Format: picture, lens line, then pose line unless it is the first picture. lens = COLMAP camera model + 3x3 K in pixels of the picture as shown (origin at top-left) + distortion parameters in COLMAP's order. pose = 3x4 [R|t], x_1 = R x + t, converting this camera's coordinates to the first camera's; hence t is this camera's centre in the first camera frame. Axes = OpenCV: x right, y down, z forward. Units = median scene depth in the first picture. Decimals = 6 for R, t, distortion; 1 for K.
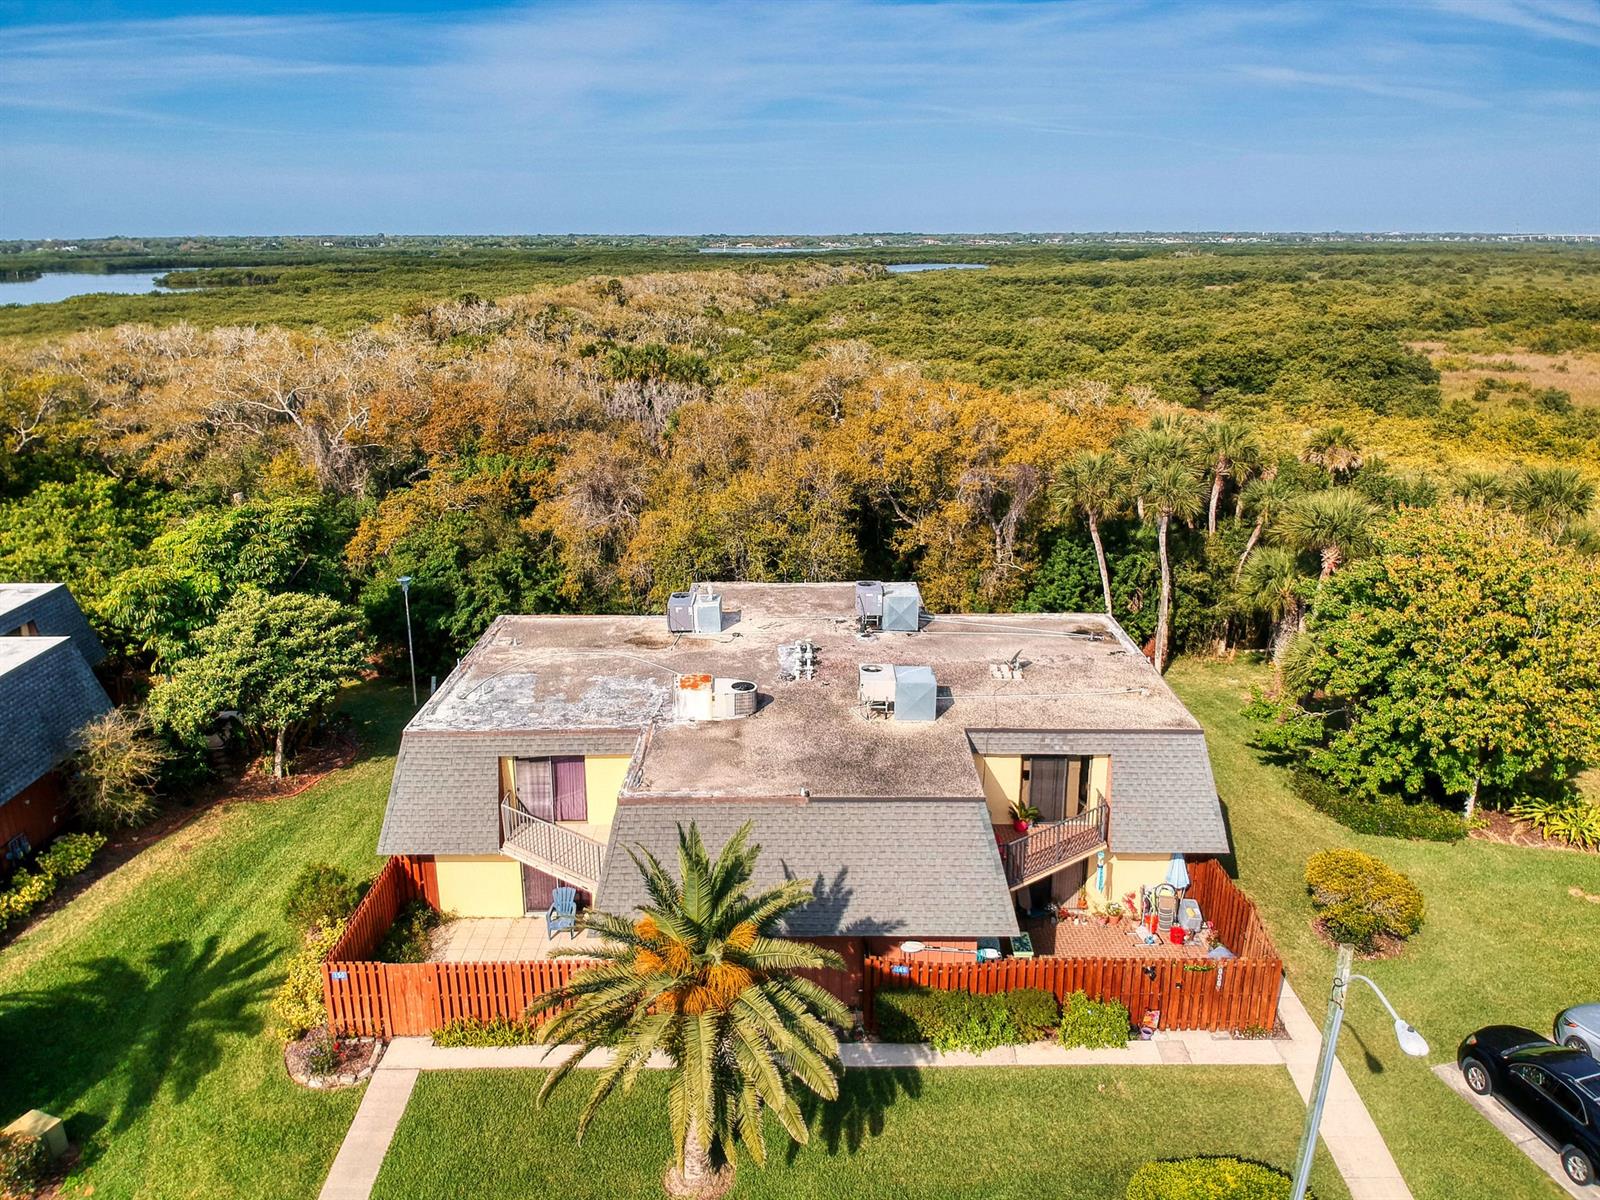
lens RADIAL K [[1176.7, 0, 796.7], [0, 1176.7, 574.4], [0, 0, 1]] dist [0.090532, -0.159008]
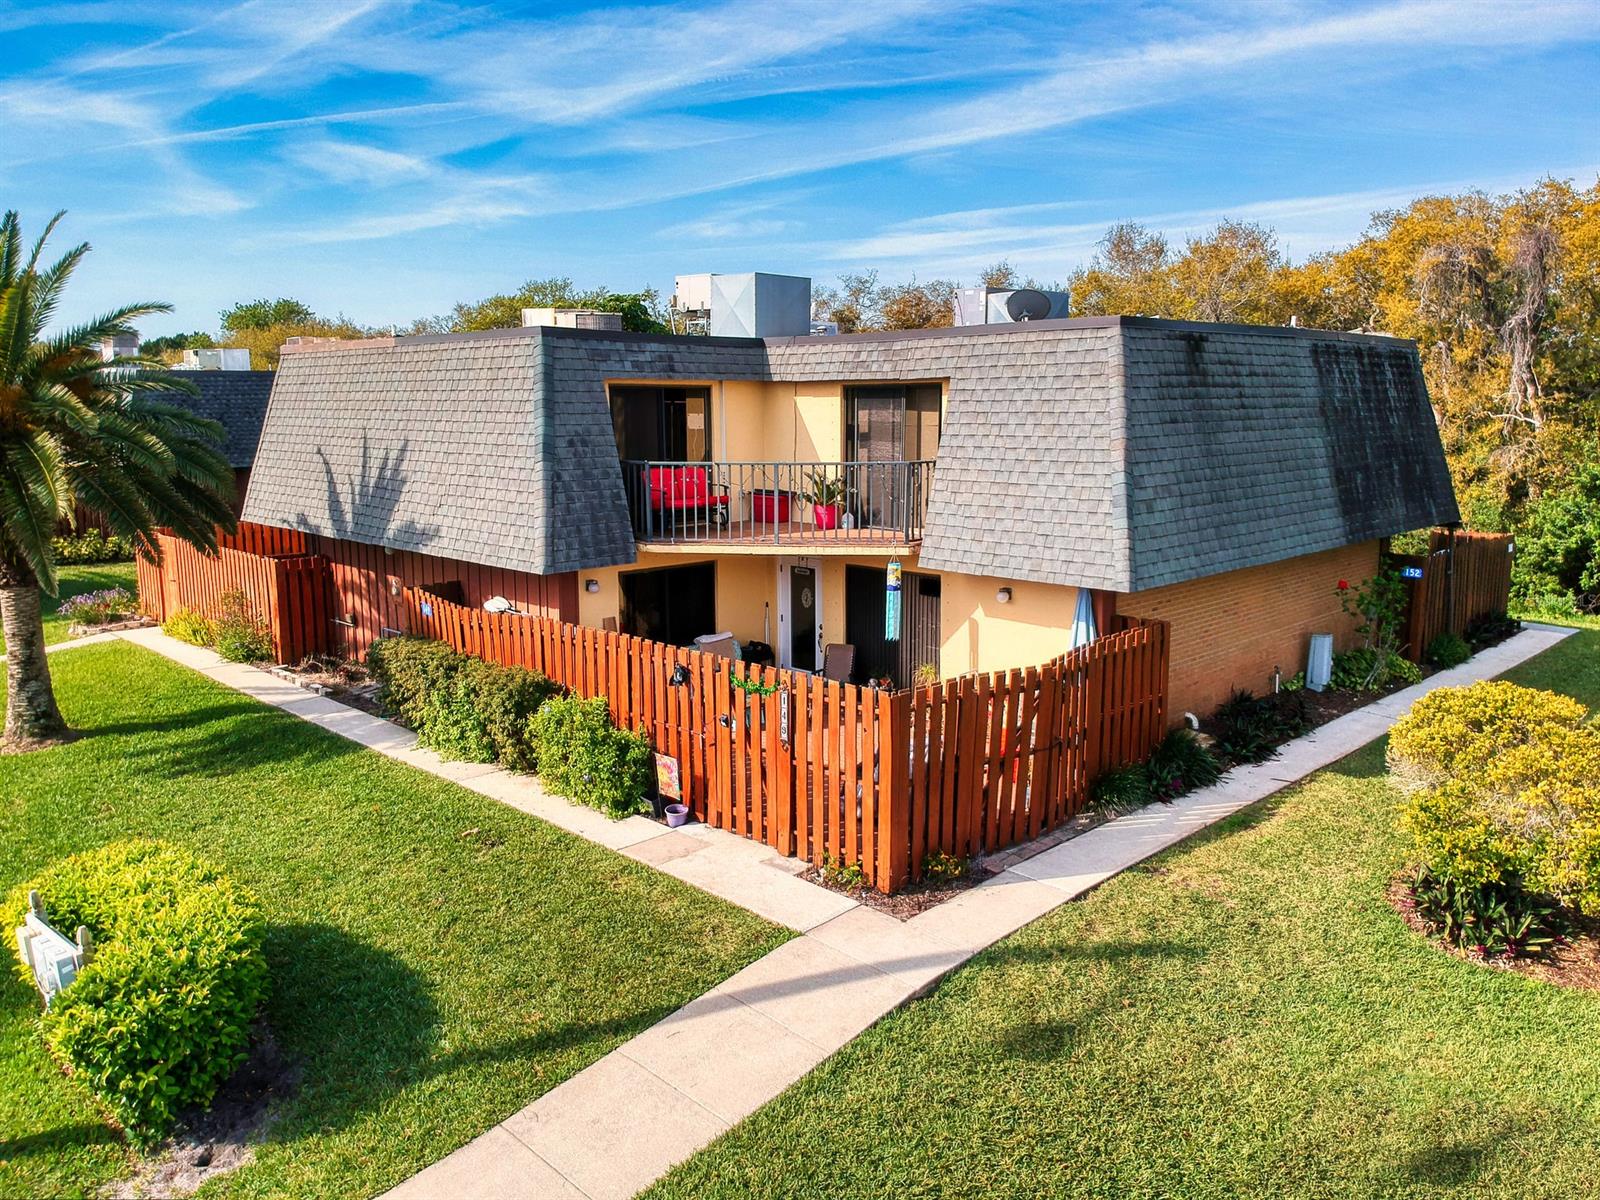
lens RADIAL K [[1176.7, 0, 796.7], [0, 1176.7, 574.4], [0, 0, 1]] dist [0.090532, -0.159008]
pose [[0.706872, 0.105734, -0.699394, 0.577614], [-0.193731, 0.979896, -0.047662, 0.269610], [0.680294, 0.169185, 0.713145, 0.602356]]
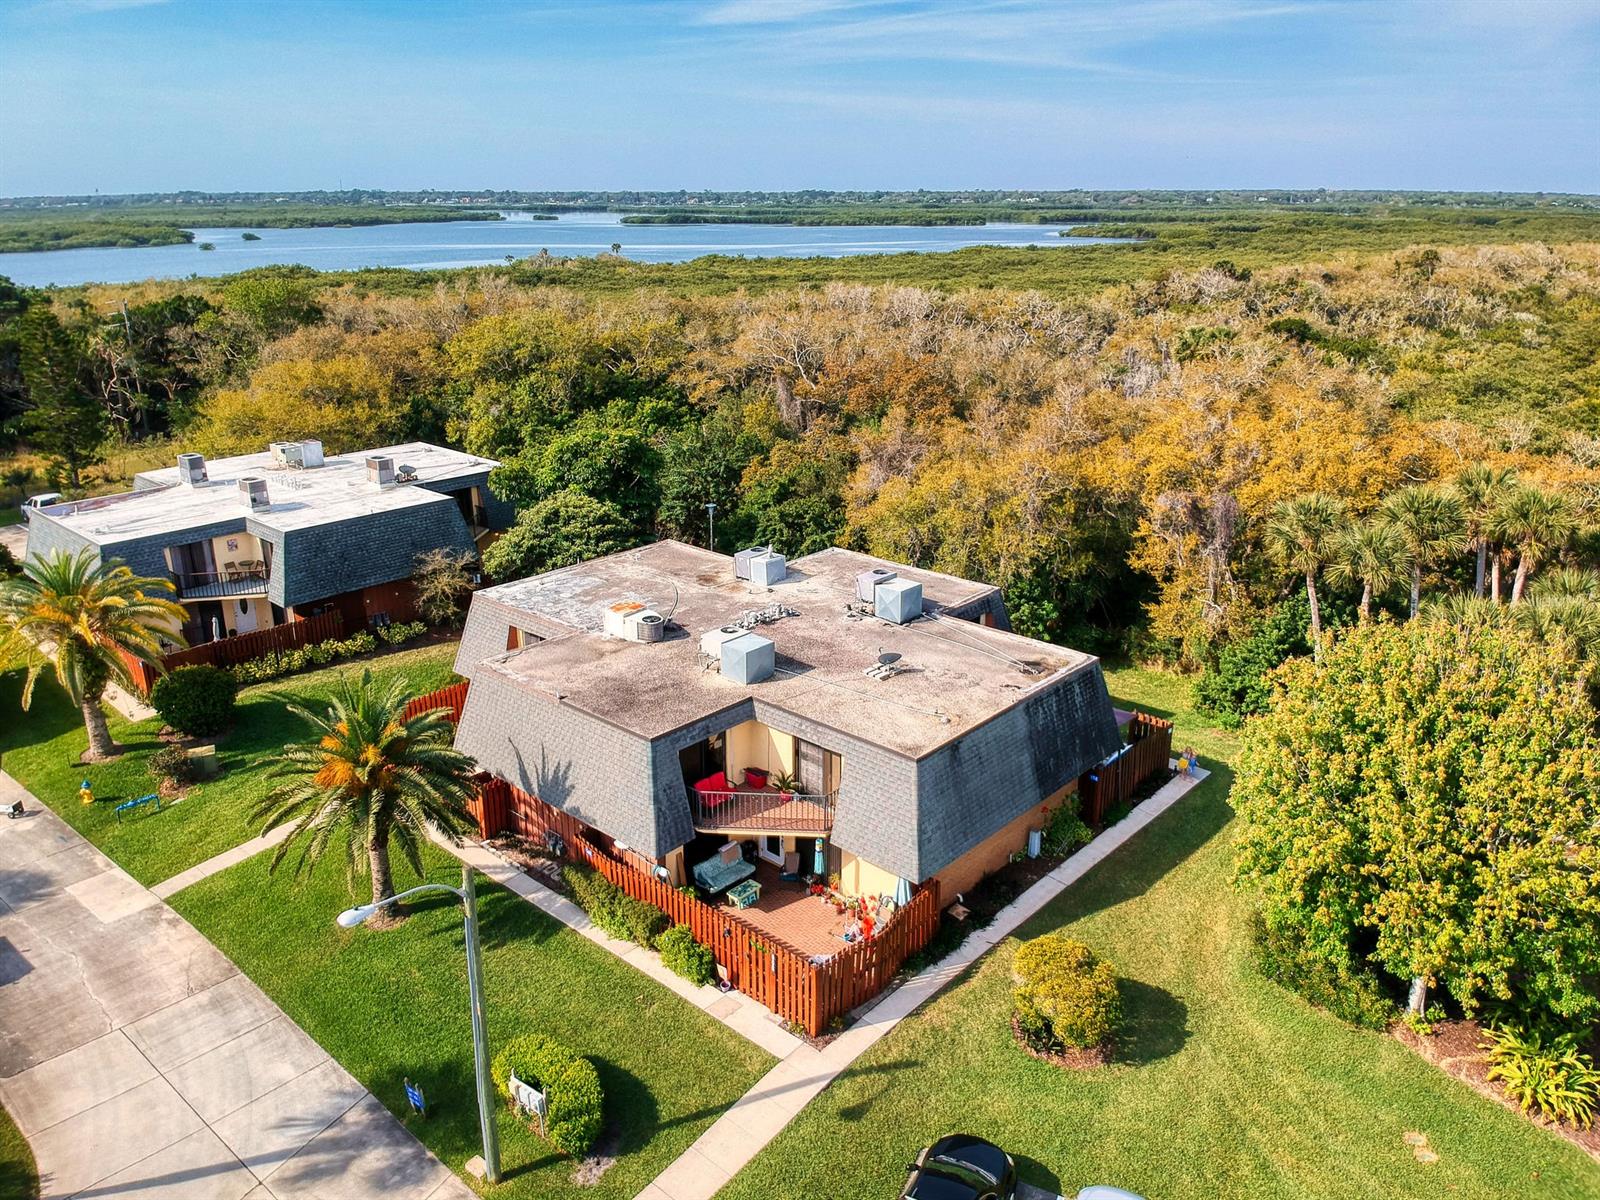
lens RADIAL K [[1182.4, 0, 803.9], [0, 1182.4, 553.0], [0, 0, 1]] dist [0.089576, -0.164141]
pose [[0.747740, 0.198232, -0.633711, 0.874922], [-0.186675, 0.978662, 0.085871, -0.113881], [0.637211, 0.054089, 0.768789, 0.138197]]
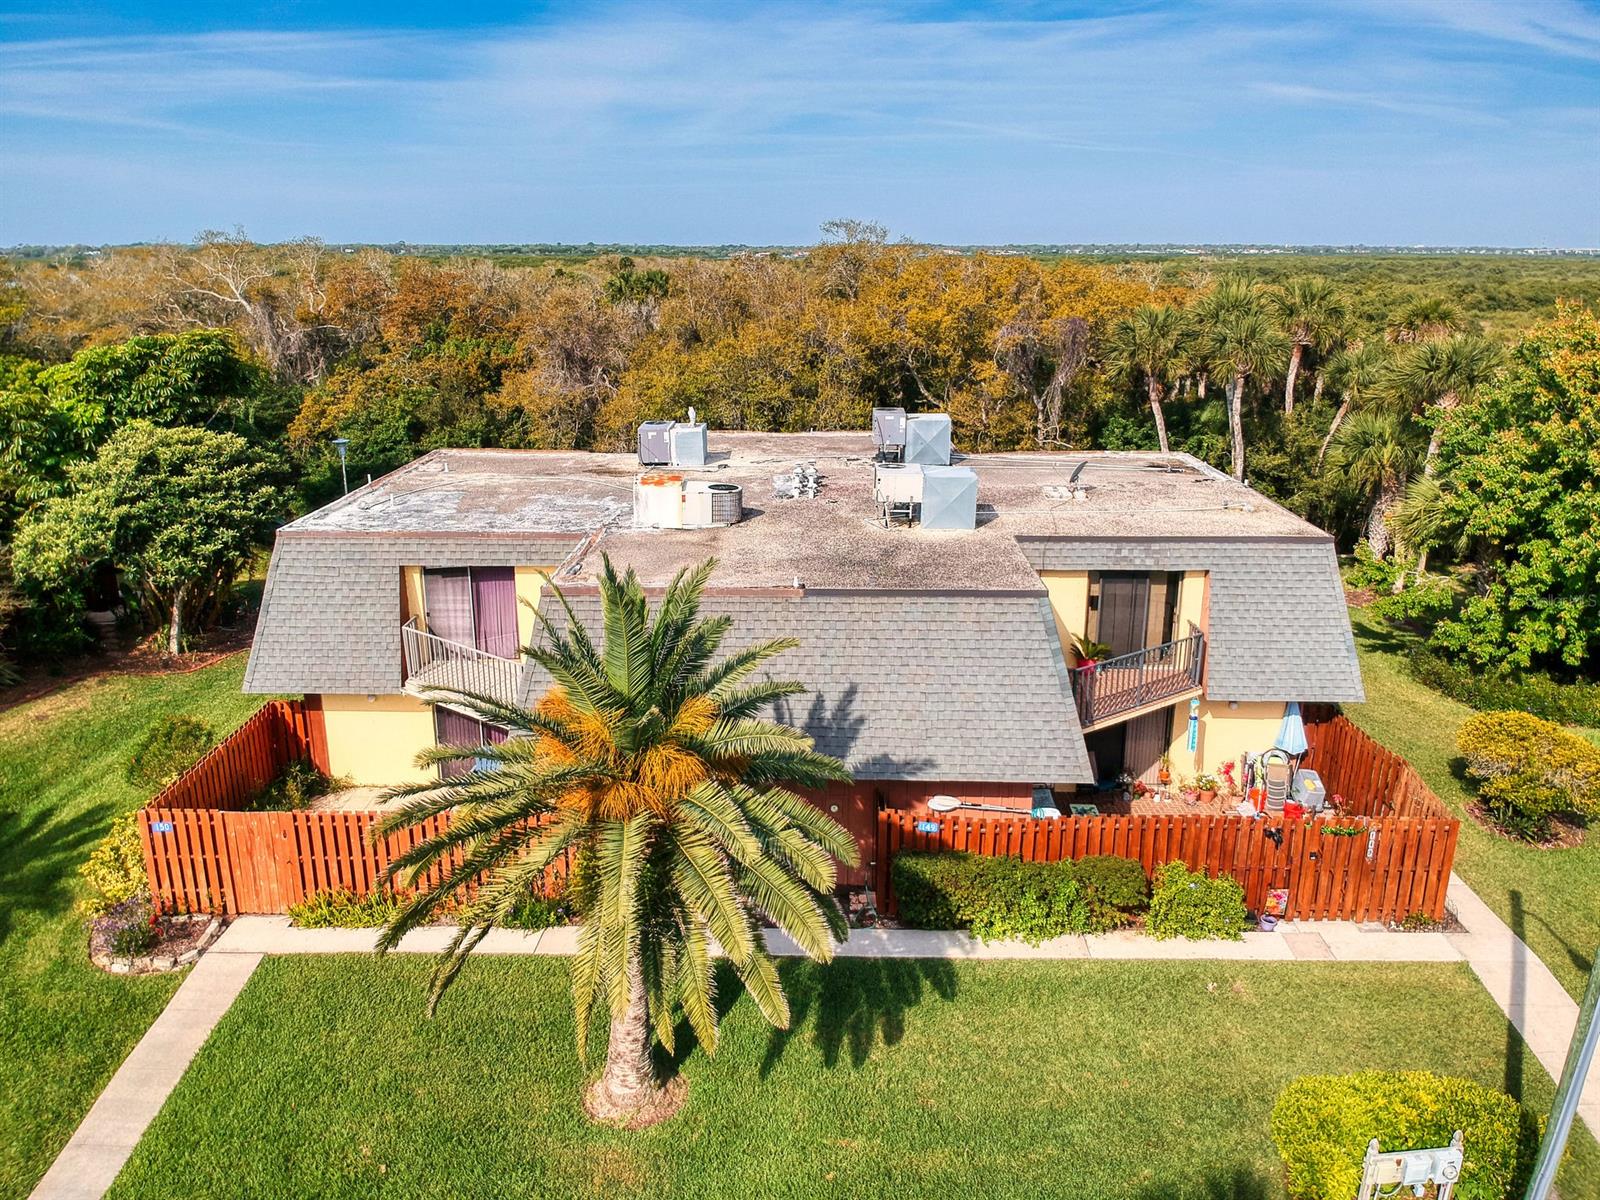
lens RADIAL K [[1176.7, 0, 796.7], [0, 1176.7, 574.4], [0, 0, 1]] dist [0.090532, -0.159008]
pose [[0.999845, 0.011429, -0.013384, 0.013162], [-0.011582, 0.999868, -0.011434, 0.164452], [0.013251, 0.011588, 0.999845, 0.239894]]
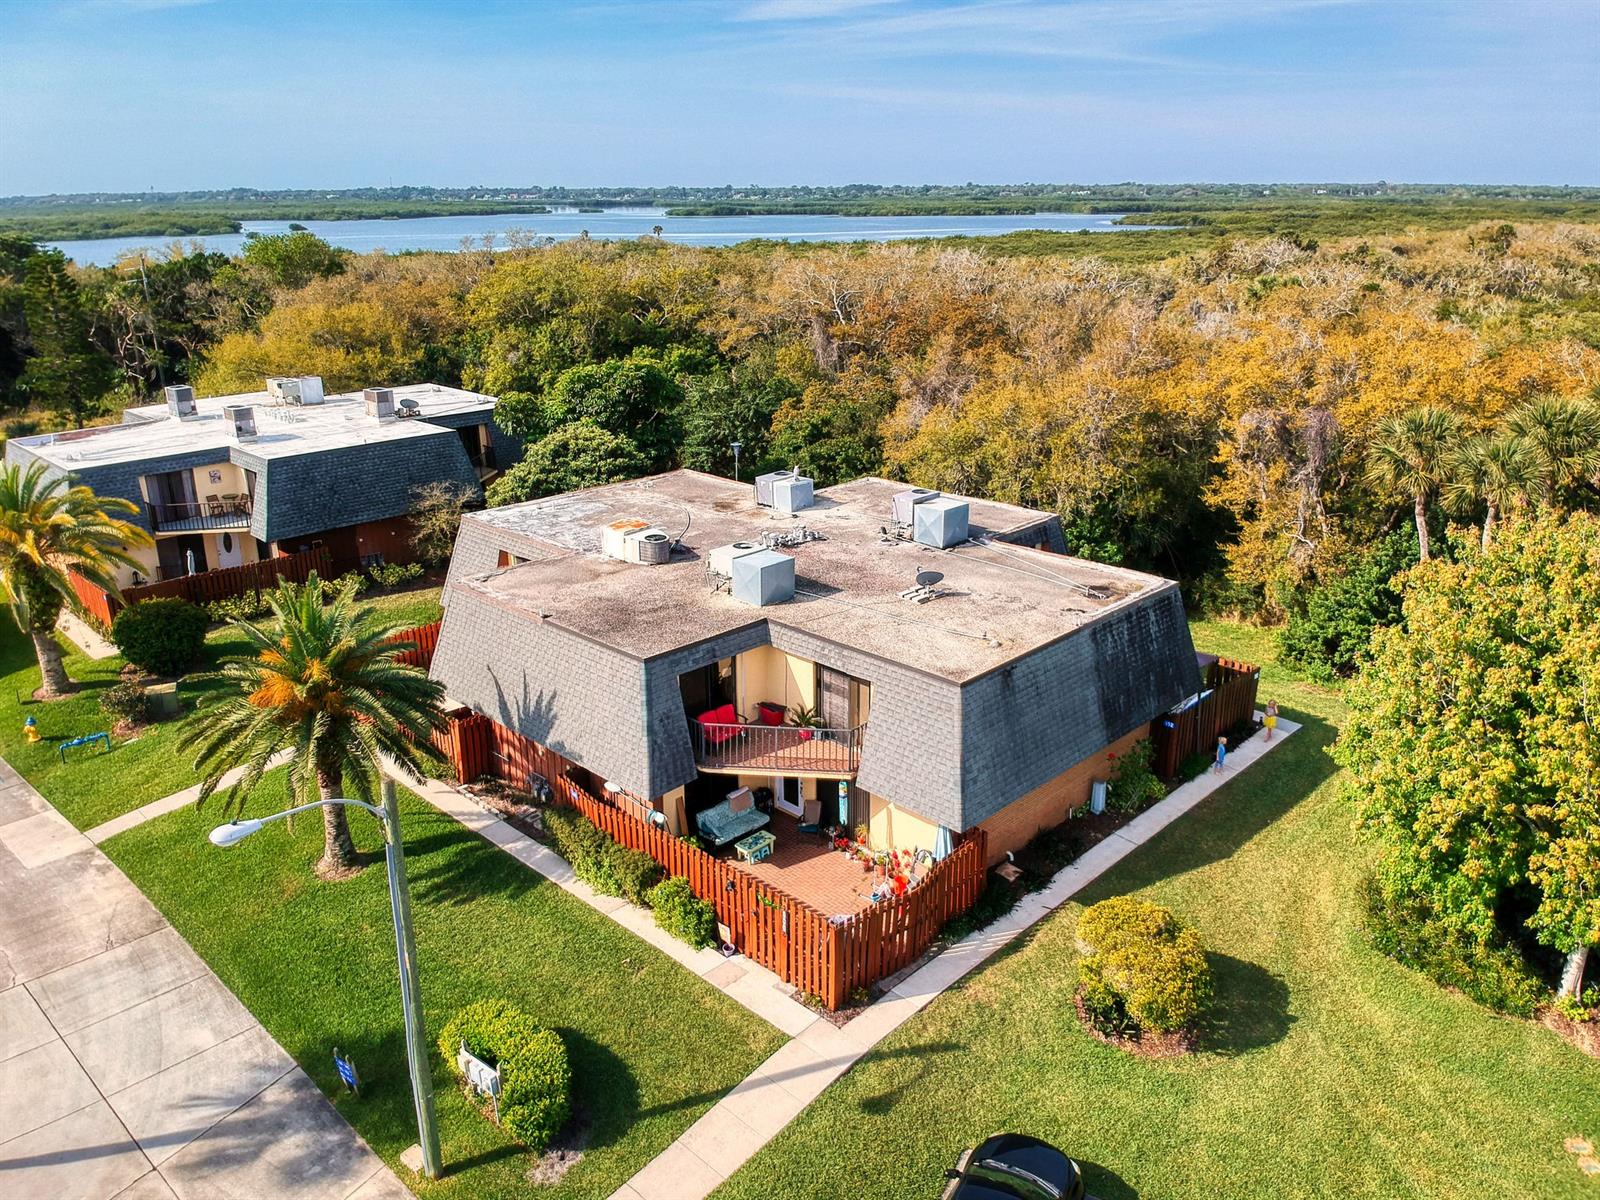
lens RADIAL K [[1185.7, 0, 803.0], [0, 1185.7, 562.4], [0, 0, 1]] dist [0.089912, -0.159918]
pose [[0.721863, 0.209709, -0.659497, 0.796407], [-0.190597, 0.976371, 0.101848, -0.020202], [0.665272, 0.052177, 0.744775, 0.282604]]
